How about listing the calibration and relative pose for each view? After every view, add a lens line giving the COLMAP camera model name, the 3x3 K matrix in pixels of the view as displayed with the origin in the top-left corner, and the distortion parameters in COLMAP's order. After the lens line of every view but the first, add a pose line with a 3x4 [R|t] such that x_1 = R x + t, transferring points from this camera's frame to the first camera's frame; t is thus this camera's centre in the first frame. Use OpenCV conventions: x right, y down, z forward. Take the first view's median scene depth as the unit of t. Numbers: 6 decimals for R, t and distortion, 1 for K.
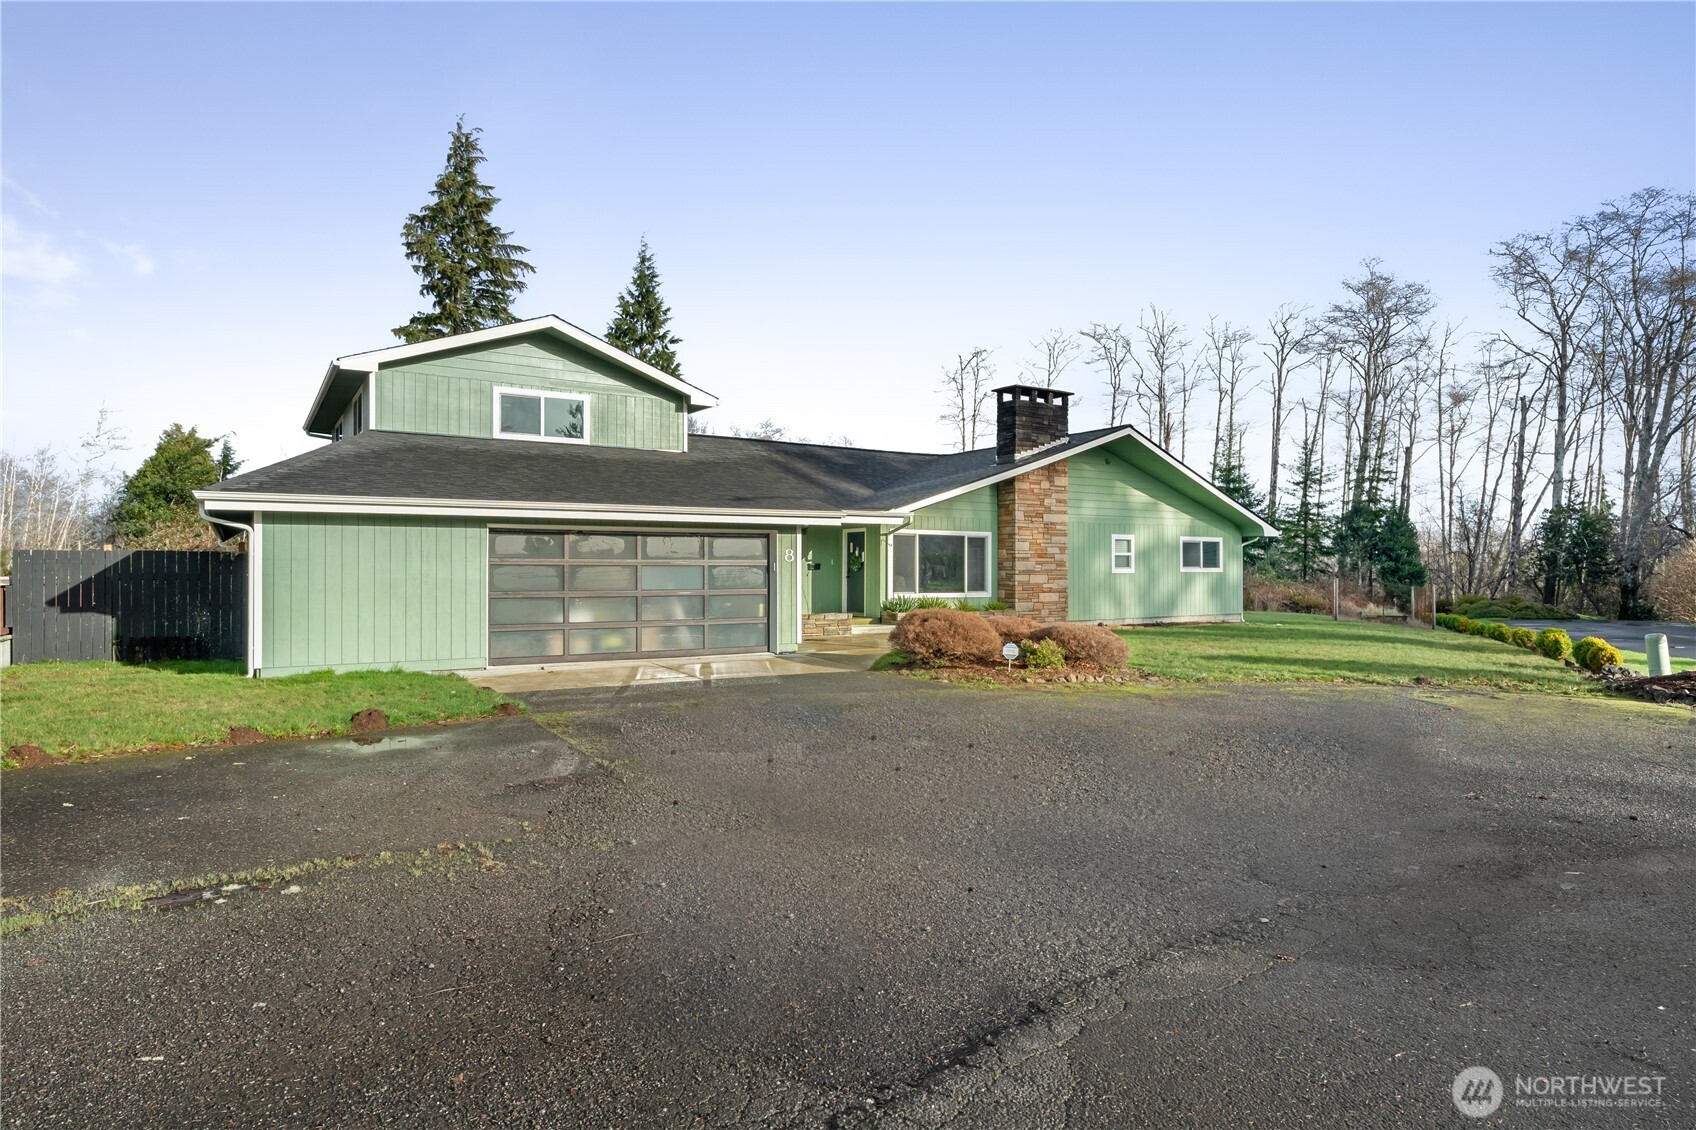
lens RADIAL K [[853.3, 0, 851.9], [0, 853.3, 580.0], [0, 0, 1]] dist [-0.038903, 0.000092]
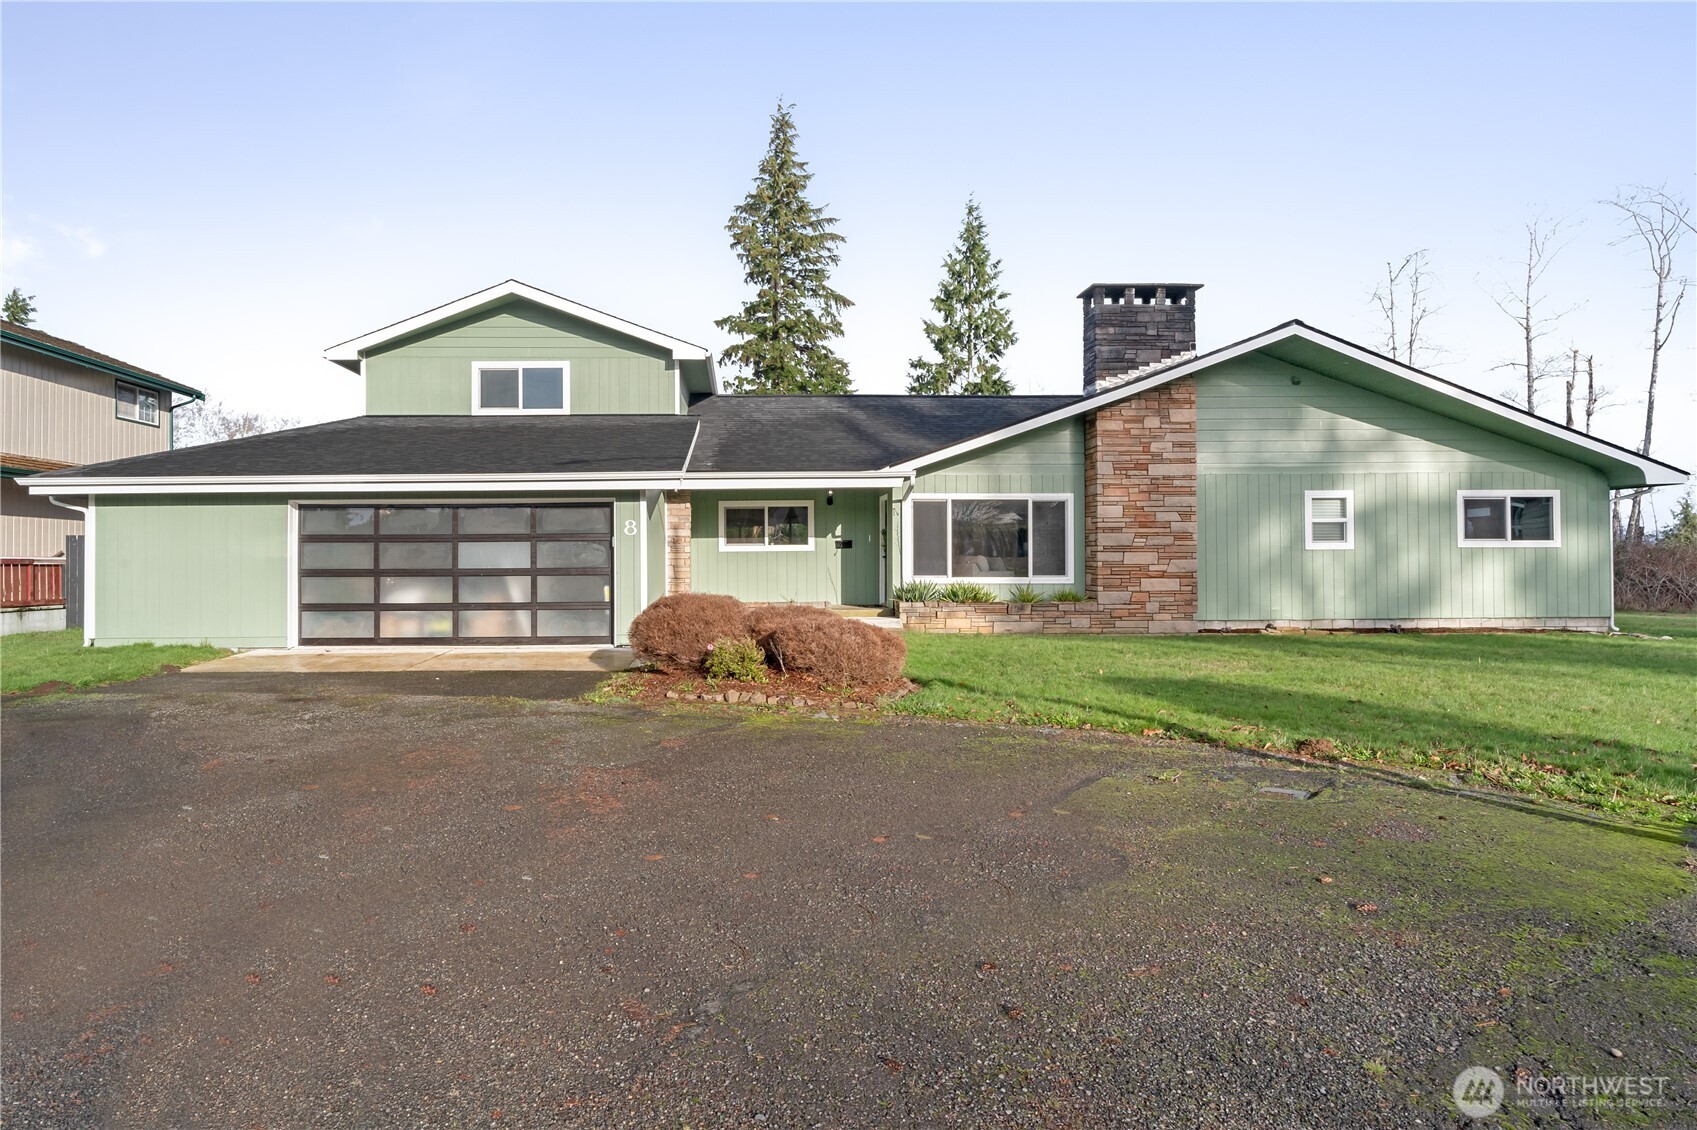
lens RADIAL K [[937.4, 0, 845.0], [0, 937.4, 553.6], [0, 0, 1]] dist [-0.010938, -0.001262]
pose [[0.872763, -0.006464, -0.488102, 0.373983], [-0.000463, 0.999901, -0.014070, 0.005893], [0.488145, 0.012506, 0.872673, 0.210761]]
